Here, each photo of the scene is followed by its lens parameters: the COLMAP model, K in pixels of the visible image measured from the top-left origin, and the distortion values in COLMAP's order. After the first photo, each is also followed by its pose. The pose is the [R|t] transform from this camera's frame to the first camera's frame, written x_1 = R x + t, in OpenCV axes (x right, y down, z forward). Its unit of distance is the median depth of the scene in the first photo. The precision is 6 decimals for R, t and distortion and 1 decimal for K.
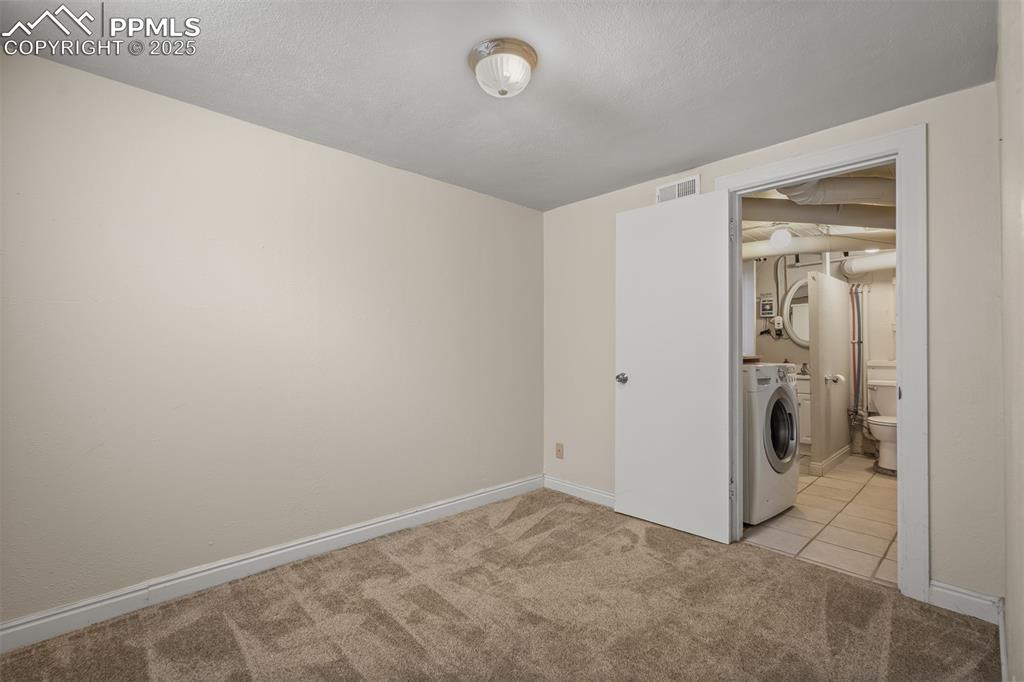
lens RADIAL K [[465.7, 0, 508.8], [0, 465.7, 334.0], [0, 0, 1]] dist [-0.000471, 0.000057]
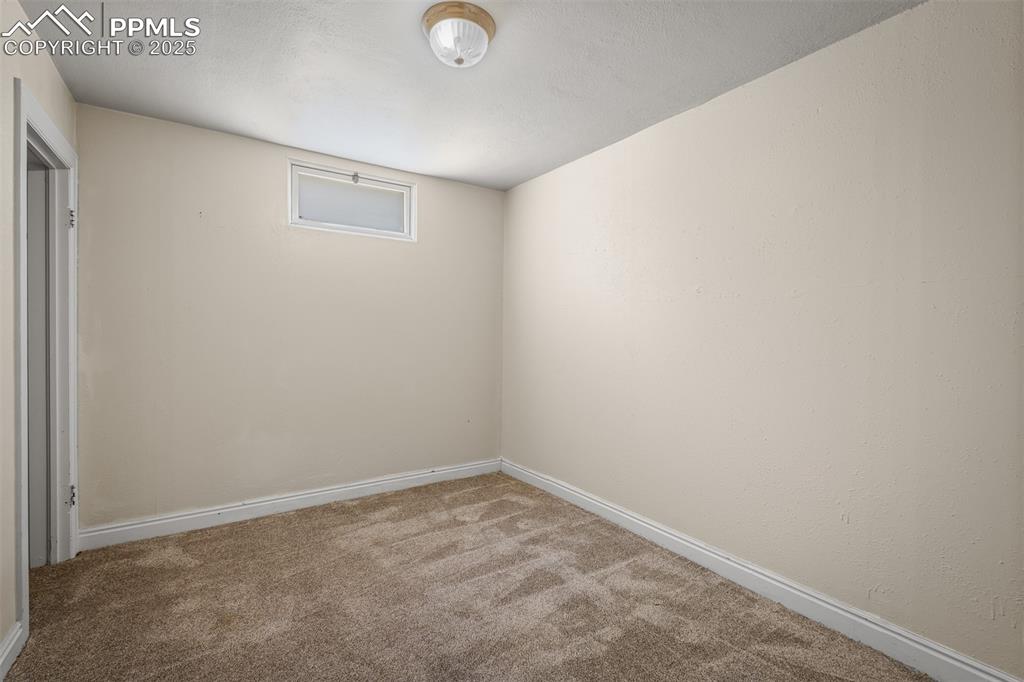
lens RADIAL K [[465.7, 0, 508.8], [0, 465.7, 334.0], [0, 0, 1]] dist [-0.000471, 0.000057]
pose [[-0.154177, 0.004986, -0.988031, 0.743061], [0.005553, 0.999976, 0.004180, 0.038335], [0.988028, -0.004842, -0.154201, 1.025486]]
